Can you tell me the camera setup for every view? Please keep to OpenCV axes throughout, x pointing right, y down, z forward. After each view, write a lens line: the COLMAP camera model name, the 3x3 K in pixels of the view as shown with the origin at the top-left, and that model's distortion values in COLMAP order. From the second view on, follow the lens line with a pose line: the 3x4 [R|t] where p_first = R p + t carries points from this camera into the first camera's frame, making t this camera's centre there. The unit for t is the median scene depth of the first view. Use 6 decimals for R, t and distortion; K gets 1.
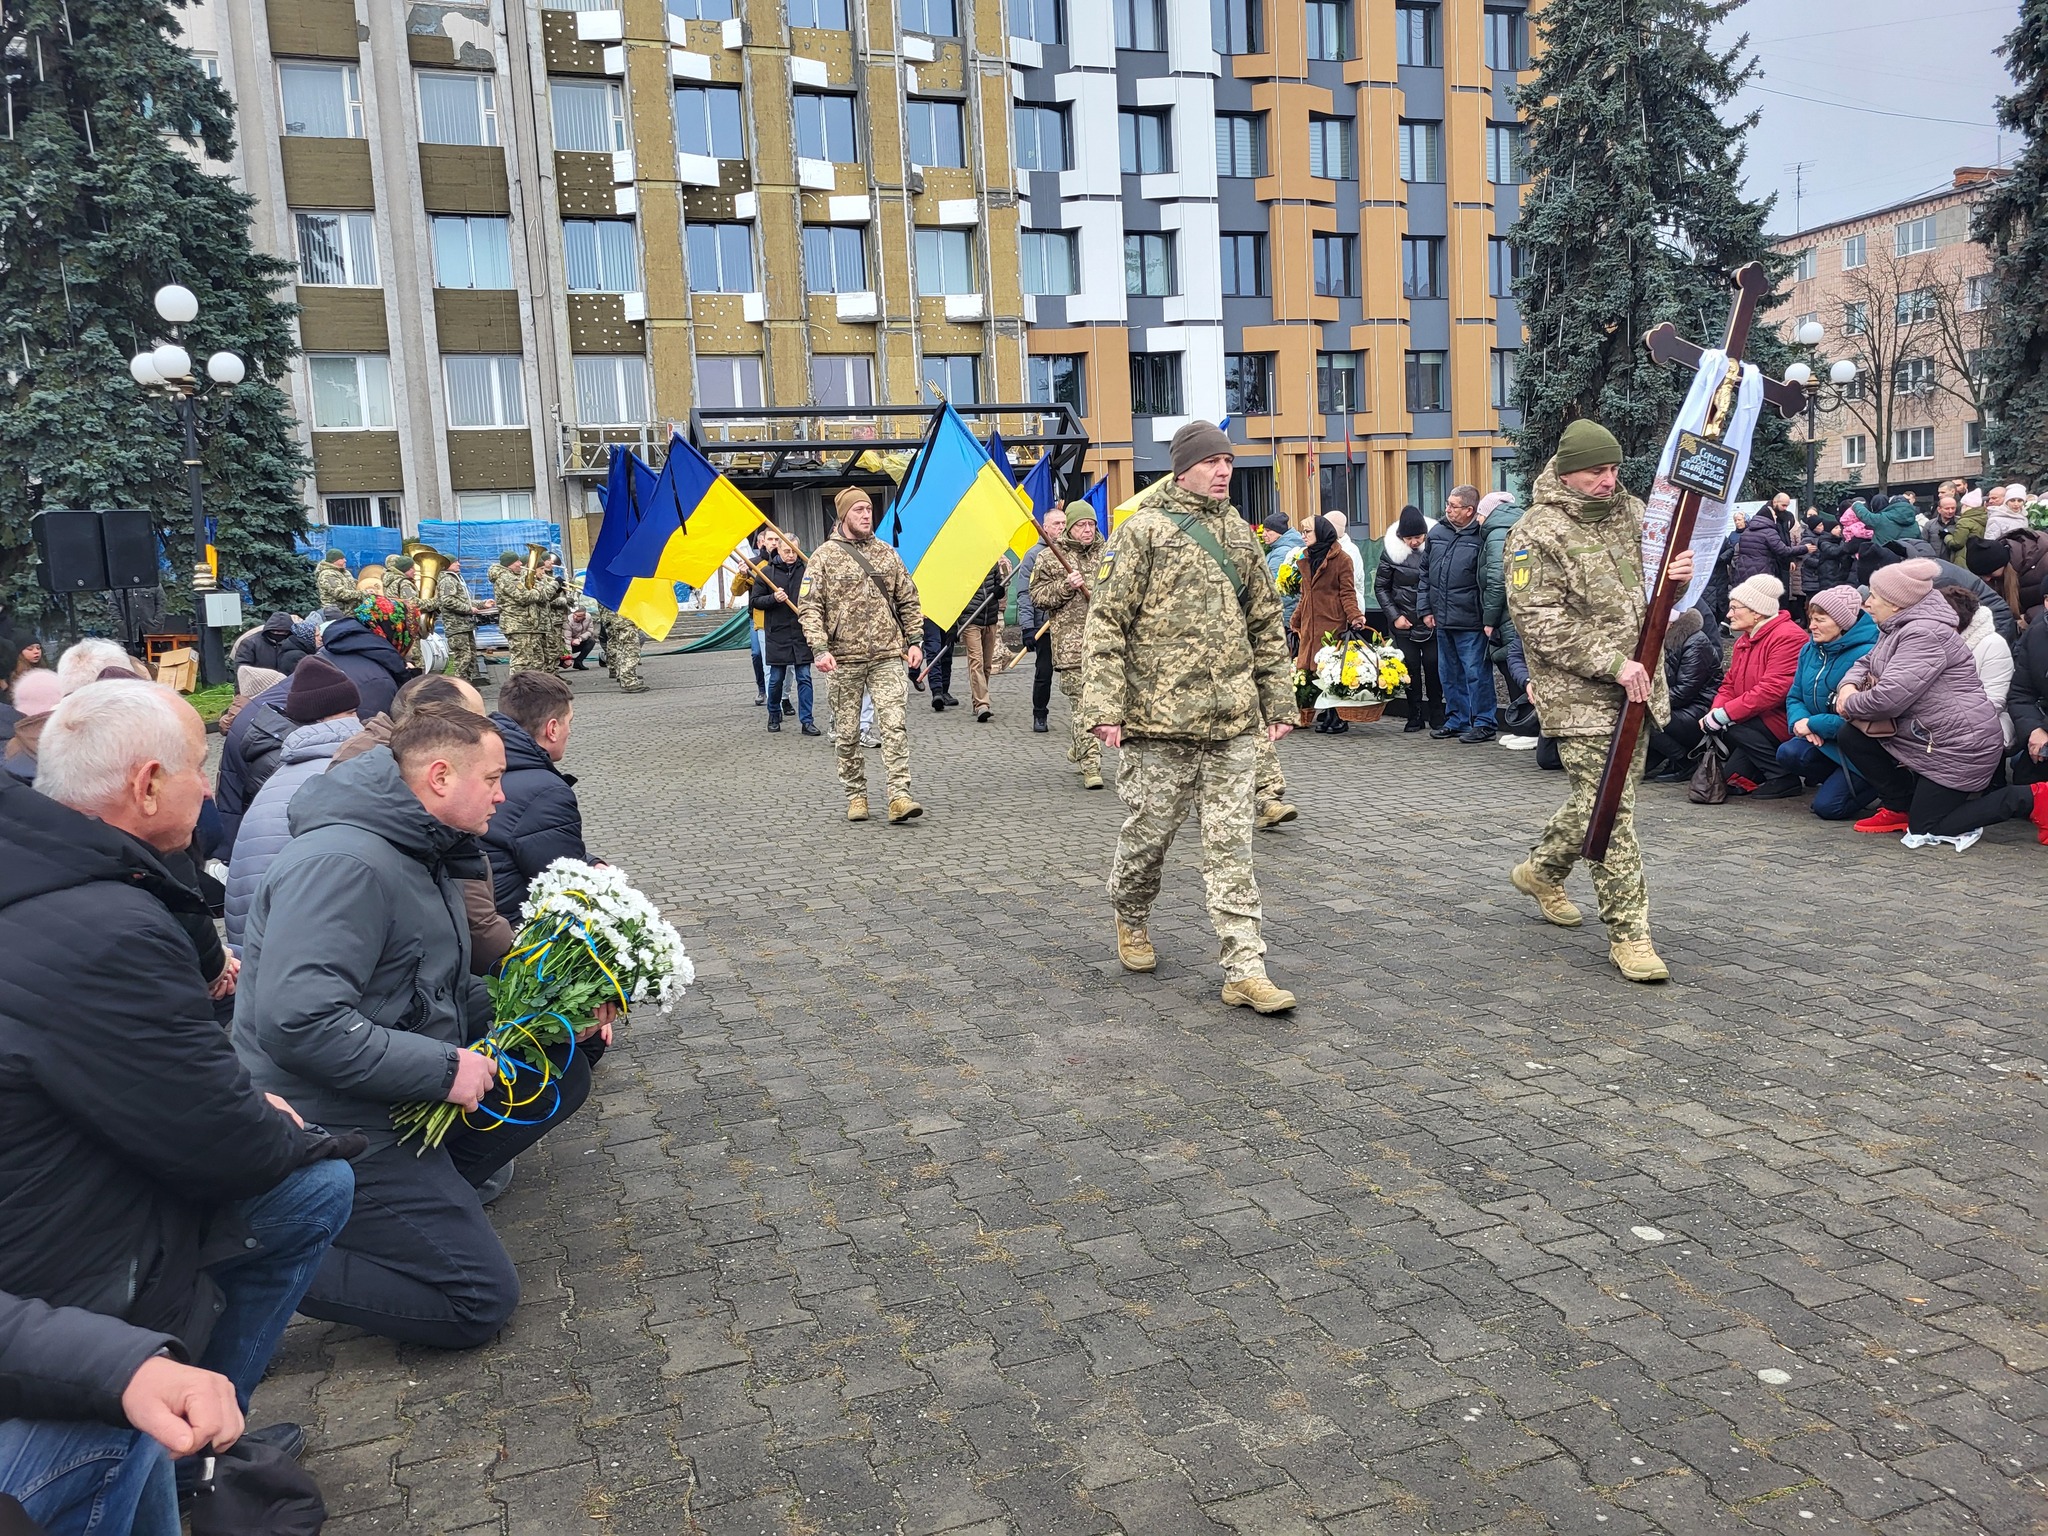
lens RADIAL K [[1543.2, 0, 1029.9], [0, 1543.2, 728.4], [0, 0, 1]] dist [0.060770, -0.051249]
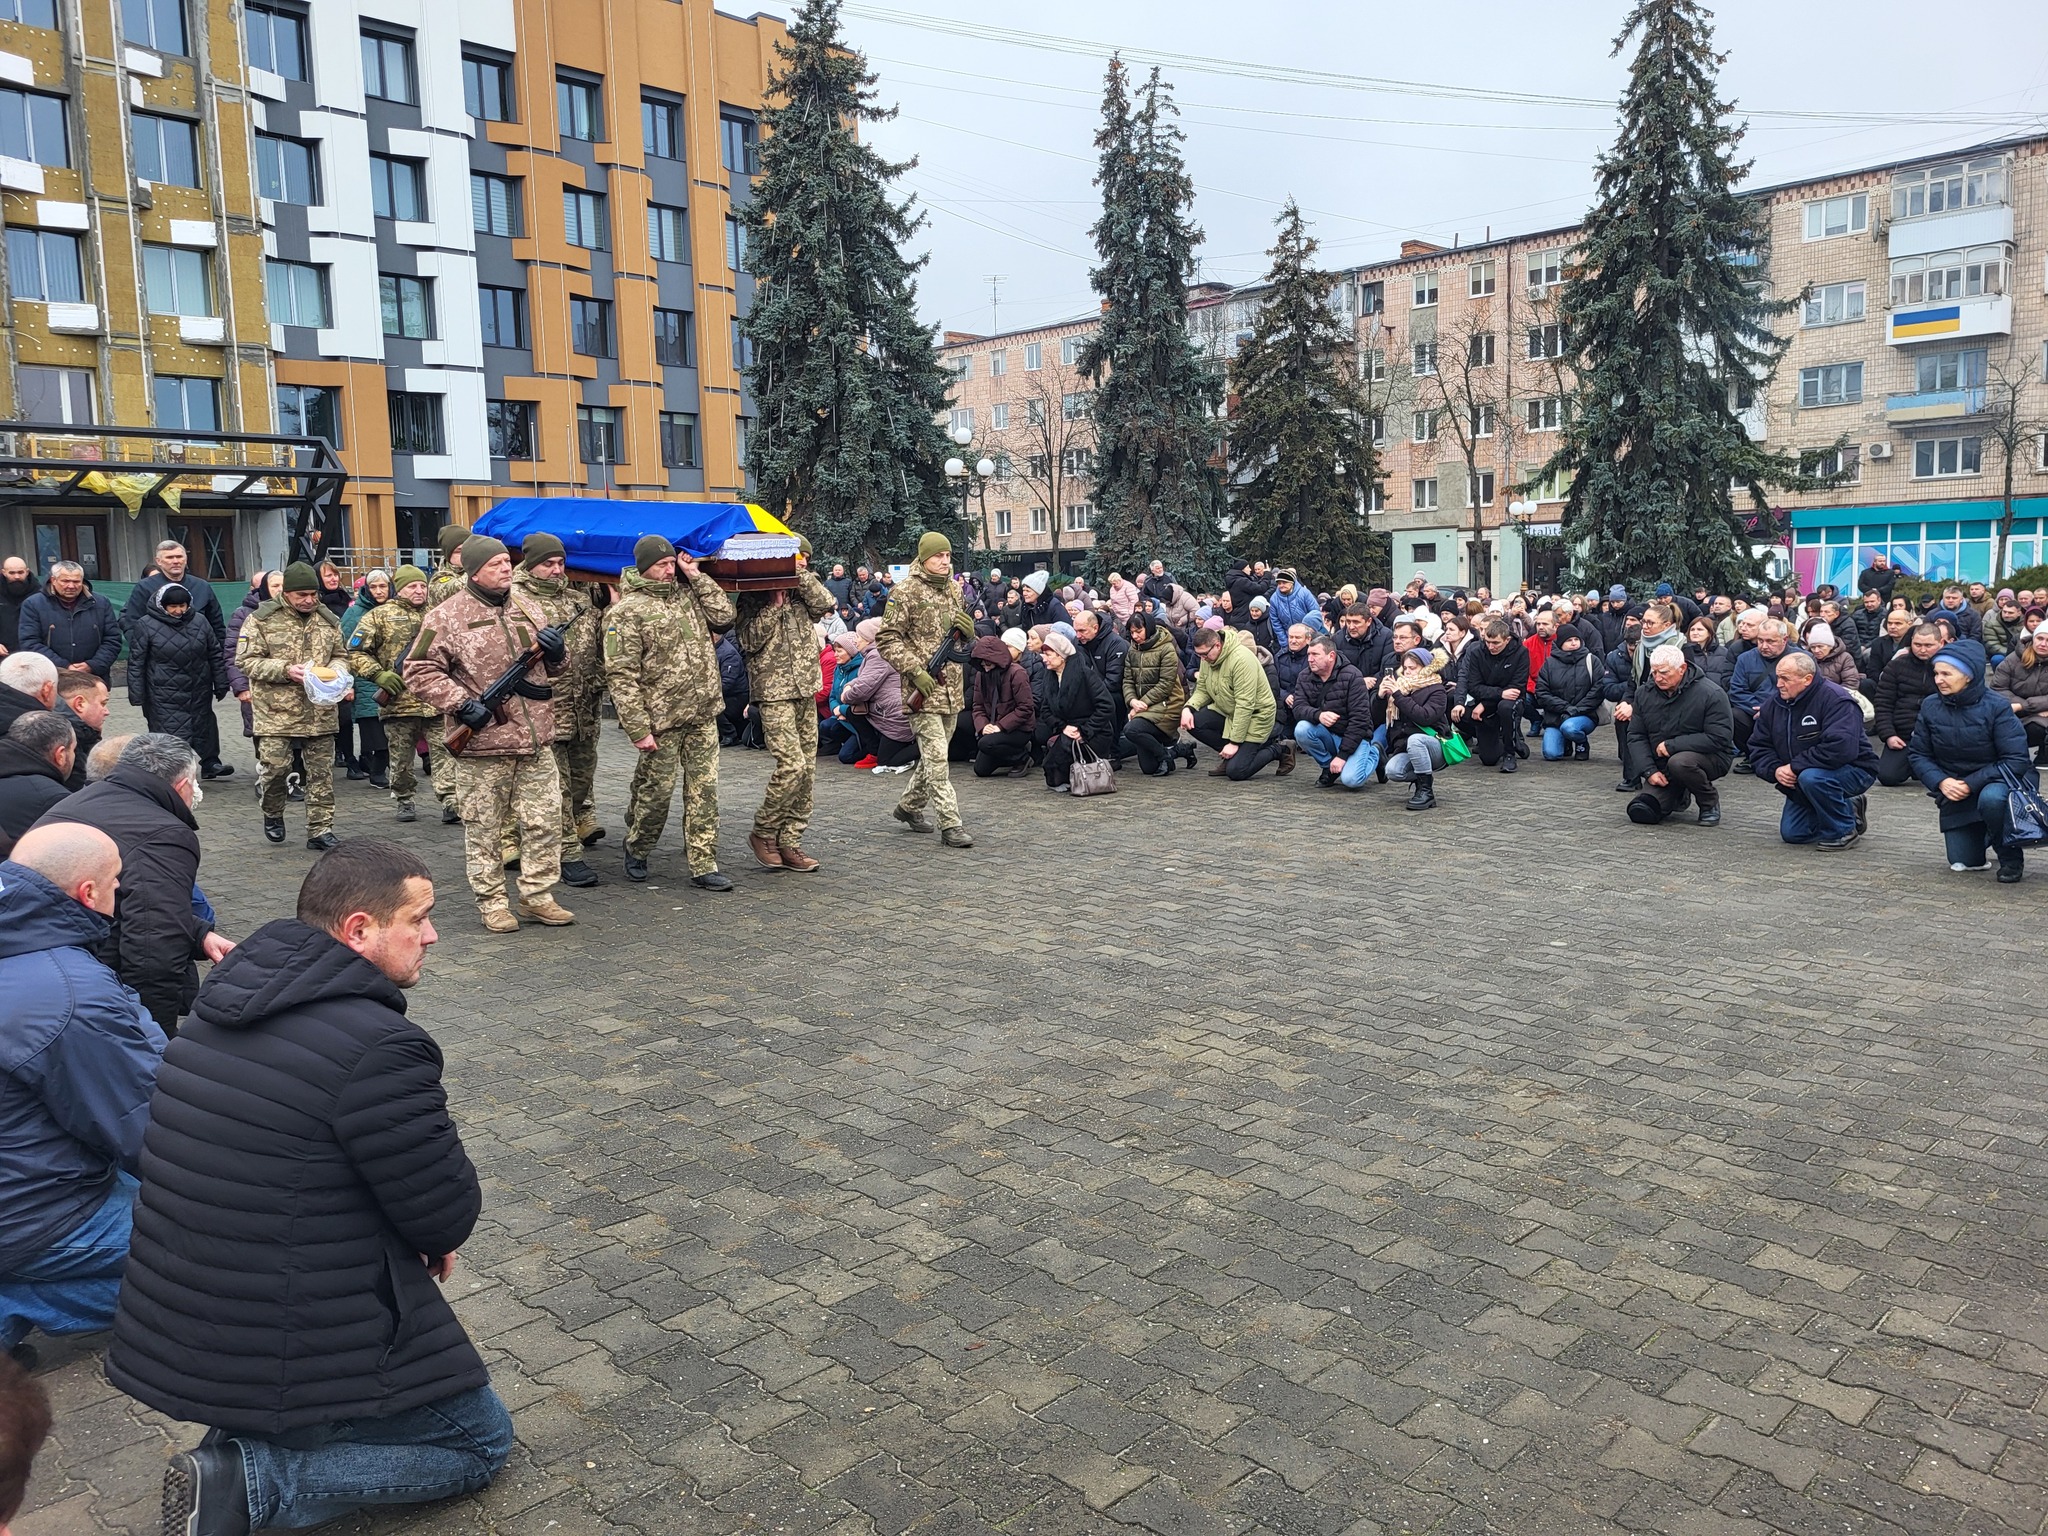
lens RADIAL K [[1542.6, 0, 1027.8], [0, 1542.6, 734.5], [0, 0, 1]] dist [0.060519, -0.048615]
pose [[0.898482, -0.012942, 0.438820, -0.011139], [0.021833, 0.999646, -0.015221, 0.009897], [-0.438467, 0.023257, 0.898446, -0.111254]]
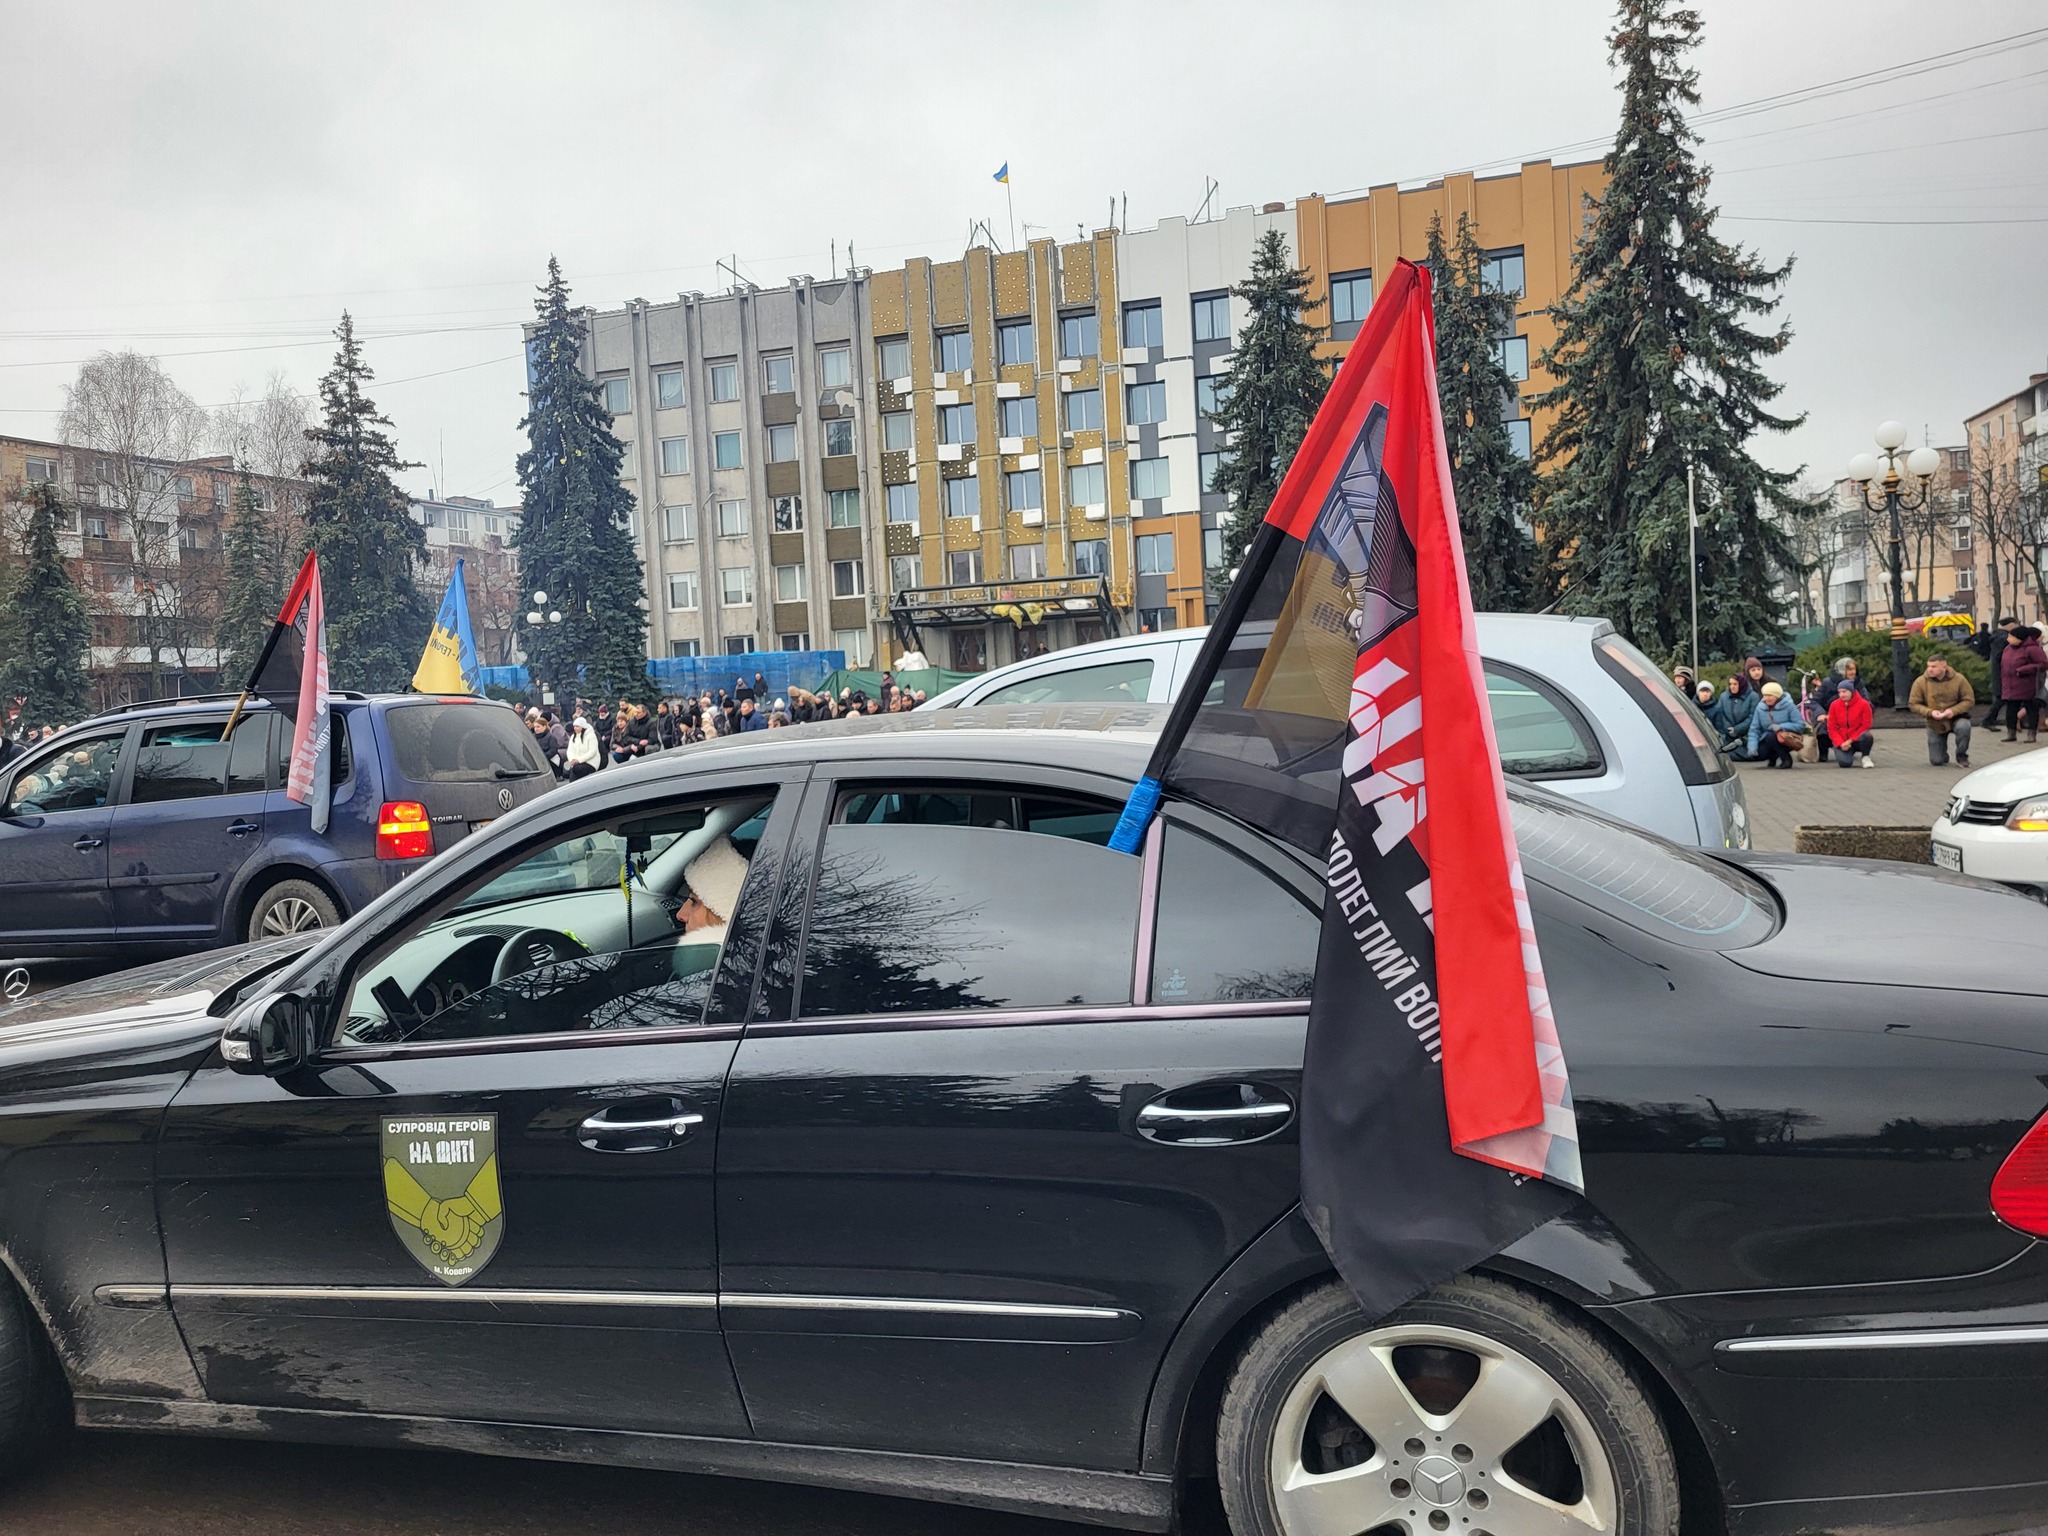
lens RADIAL K [[1542.6, 0, 1027.8], [0, 1542.6, 734.5], [0, 0, 1]] dist [0.060519, -0.048615]
pose [[0.792584, 0.031907, -0.608927, 0.926817], [-0.048905, 0.998739, -0.011322, -0.010216], [0.607798, 0.038754, 0.793145, -0.355672]]
